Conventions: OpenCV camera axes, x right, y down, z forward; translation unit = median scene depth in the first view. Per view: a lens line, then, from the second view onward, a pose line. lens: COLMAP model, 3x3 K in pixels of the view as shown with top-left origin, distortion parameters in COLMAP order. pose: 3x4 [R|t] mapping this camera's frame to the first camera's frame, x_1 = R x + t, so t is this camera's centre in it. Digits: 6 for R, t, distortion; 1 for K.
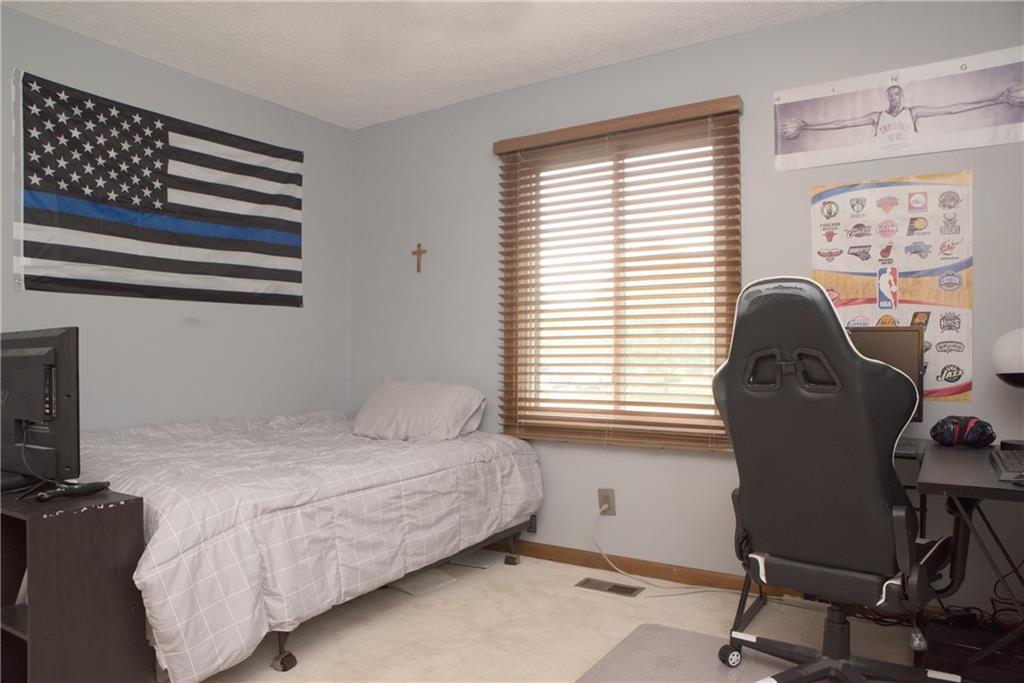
lens RADIAL K [[702.0, 0, 505.3], [0, 702.0, 350.6], [0, 0, 1]] dist [-0.111193, 0.078612]
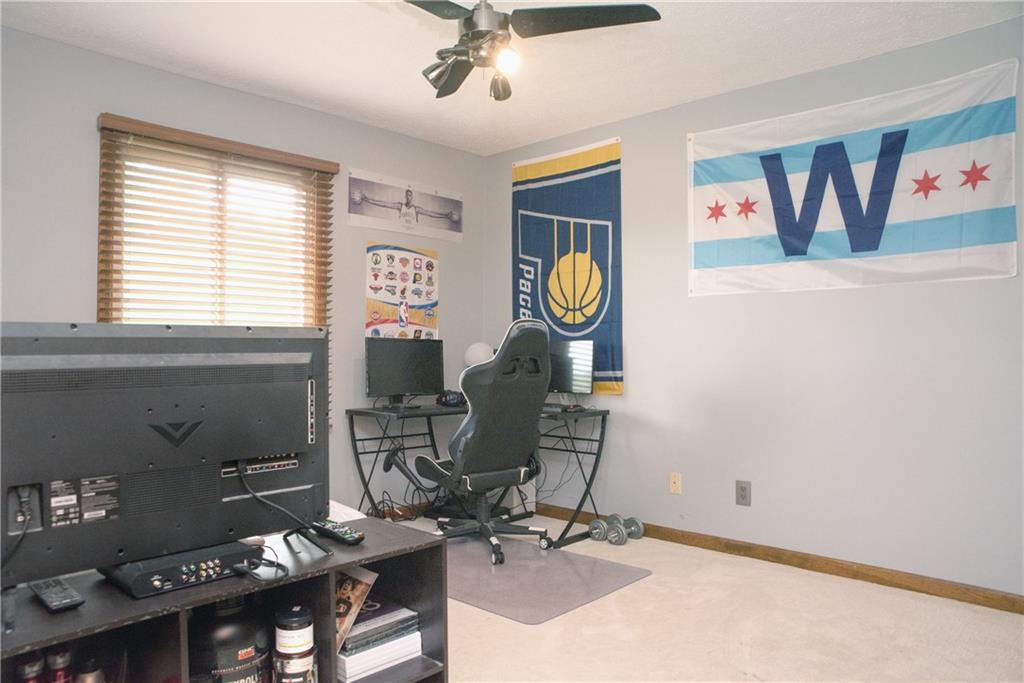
lens RADIAL K [[702.0, 0, 505.8], [0, 702.0, 343.1], [0, 0, 1]] dist [-0.111193, 0.078612]
pose [[0.178812, 0.012672, 0.983802, -0.983817], [-0.003648, 0.999919, -0.012217, -0.004831], [-0.983876, -0.001405, 0.178844, 0.455549]]
